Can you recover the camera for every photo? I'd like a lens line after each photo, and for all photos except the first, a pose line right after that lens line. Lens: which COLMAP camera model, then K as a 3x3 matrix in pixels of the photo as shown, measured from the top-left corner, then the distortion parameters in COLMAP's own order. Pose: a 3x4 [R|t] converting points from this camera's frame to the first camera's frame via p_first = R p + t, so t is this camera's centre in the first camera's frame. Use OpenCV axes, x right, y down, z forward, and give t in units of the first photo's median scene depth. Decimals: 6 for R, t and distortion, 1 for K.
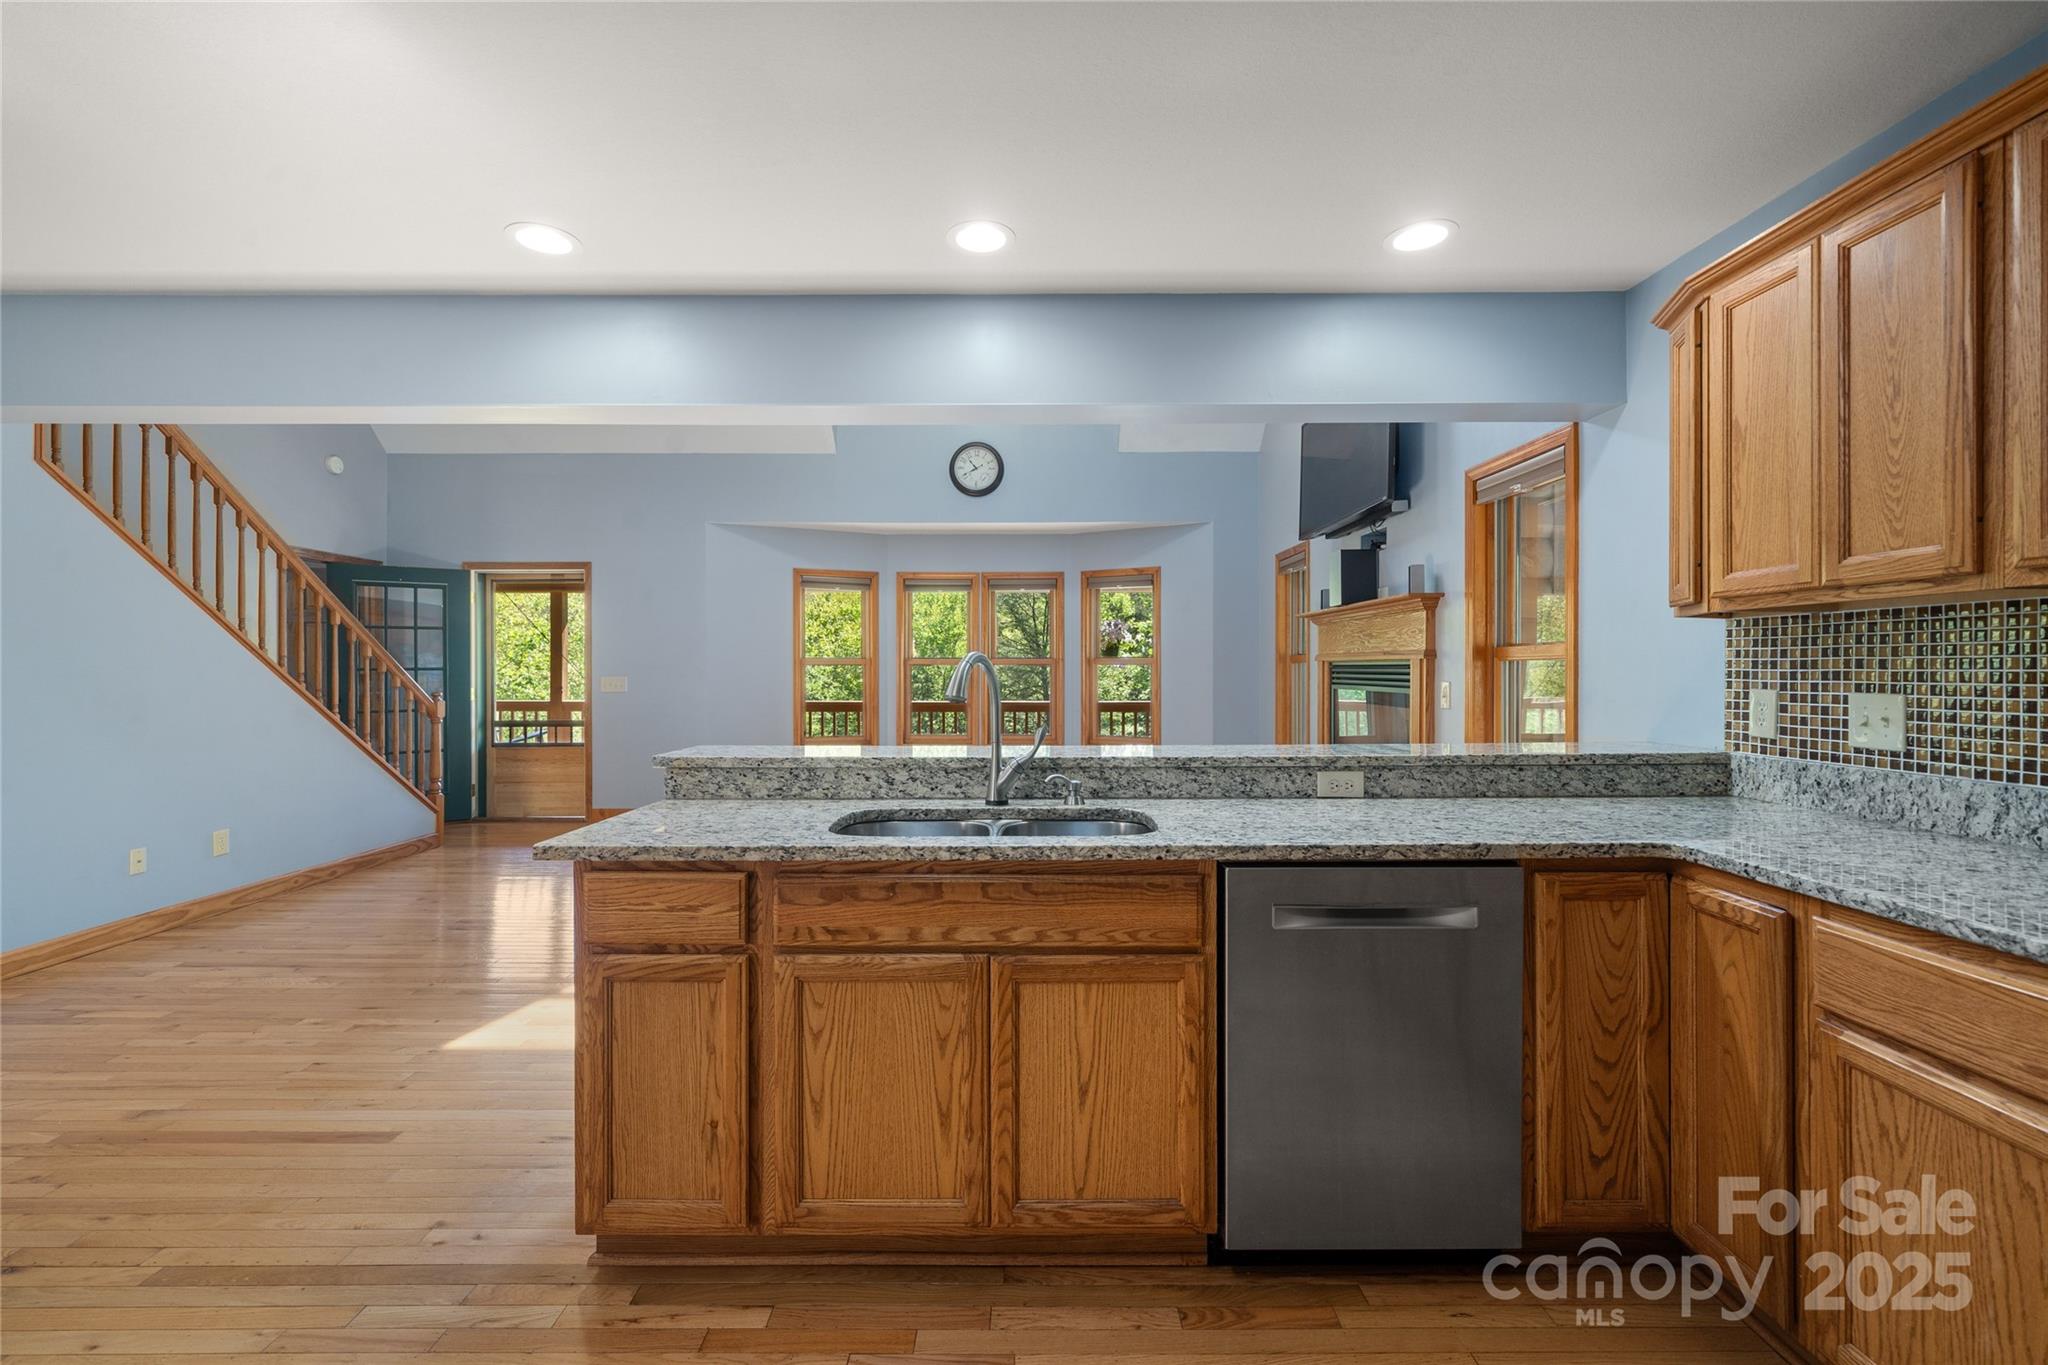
lens RADIAL K [[844.6, 0, 1009.9], [0, 844.6, 671.3], [0, 0, 1]] dist [-0.010480, 0.000269]
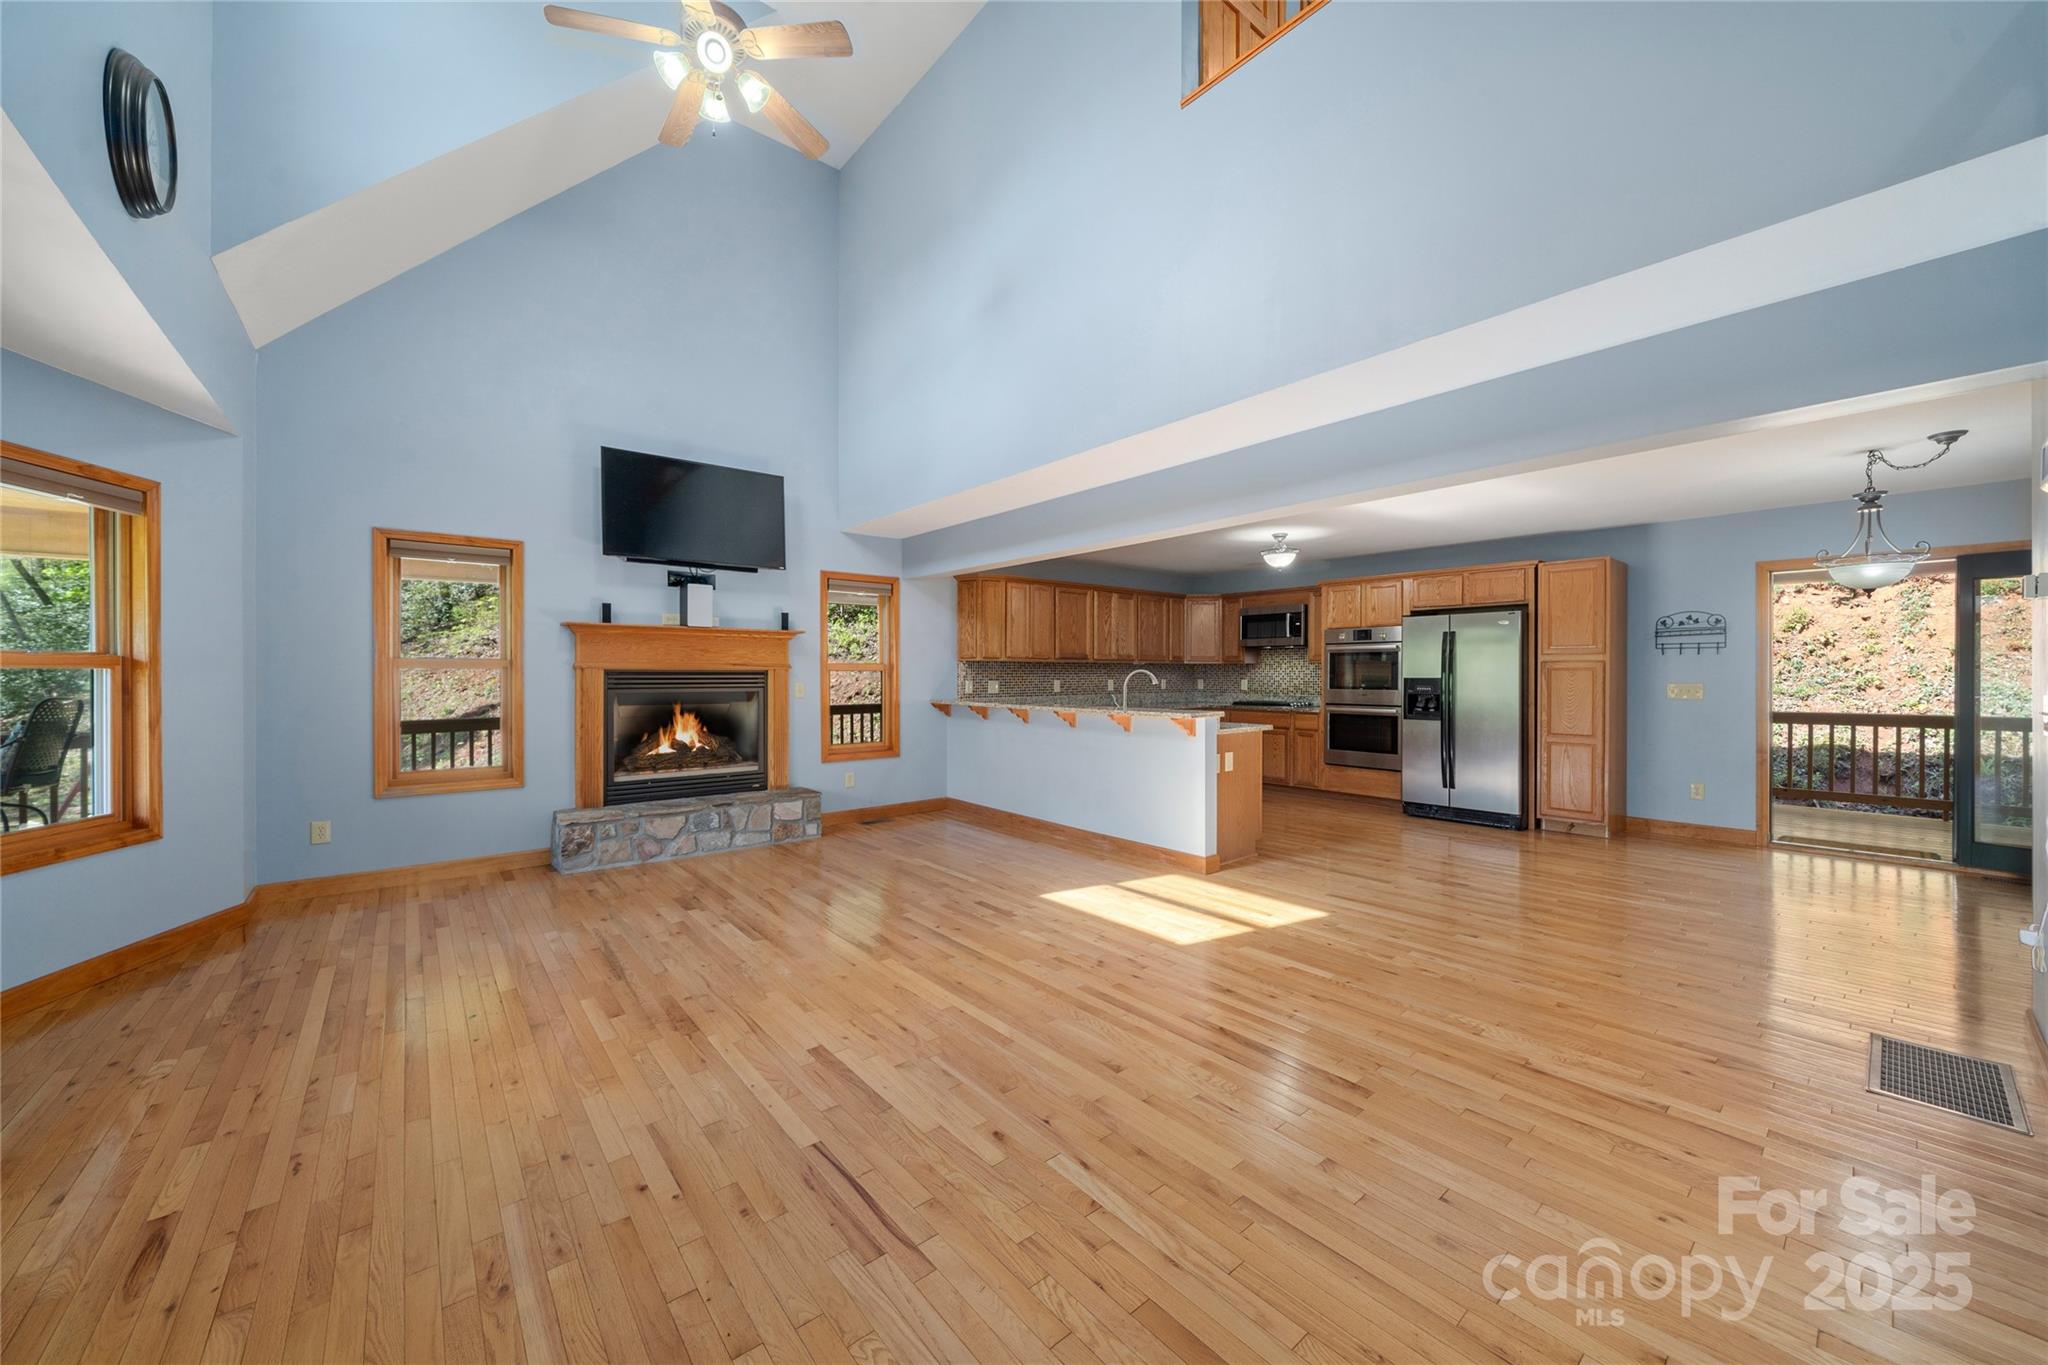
lens RADIAL K [[761.5, 0, 1032.0], [0, 761.5, 672.5], [0, 0, 1]] dist [-0.009237, -0.000469]
pose [[-0.658146, 0.002767, 0.752885, -1.686518], [0.003752, 0.999993, -0.000395, -0.010366], [-0.752881, 0.002565, -0.658152, 2.821464]]
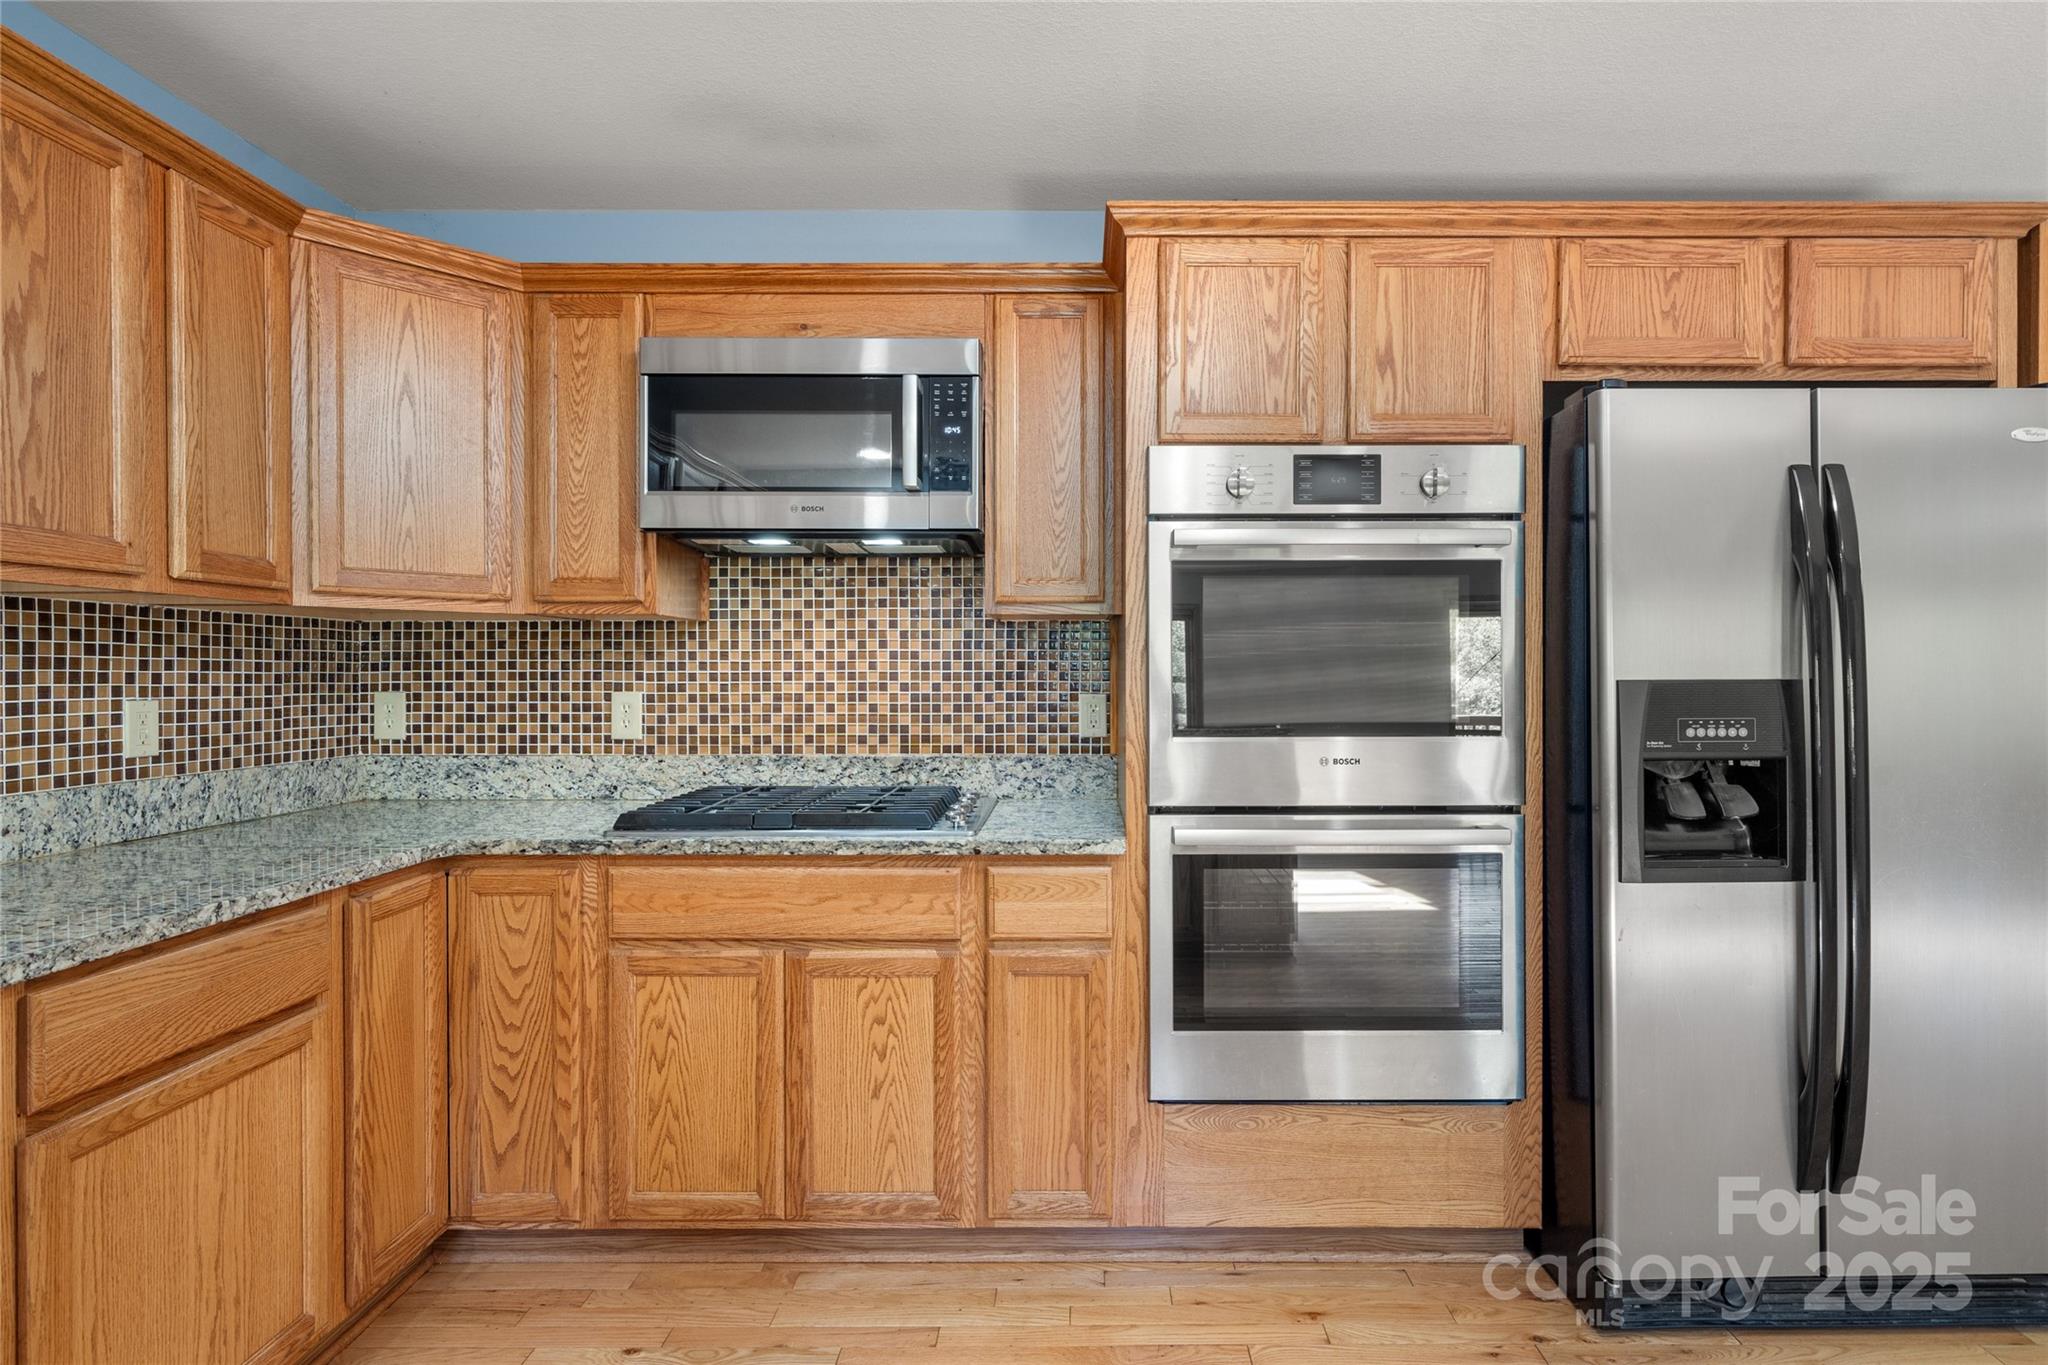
lens RADIAL K [[995.7, 0, 1087.0], [0, 995.7, 676.1], [0, 0, 1]] dist [0.000436, 0.000781]
pose [[-0.999925, 0.004567, -0.011401, 0.017969], [0.004443, 0.999931, 0.010860, 0.000562], [0.011450, 0.010809, -0.999876, 0.592573]]
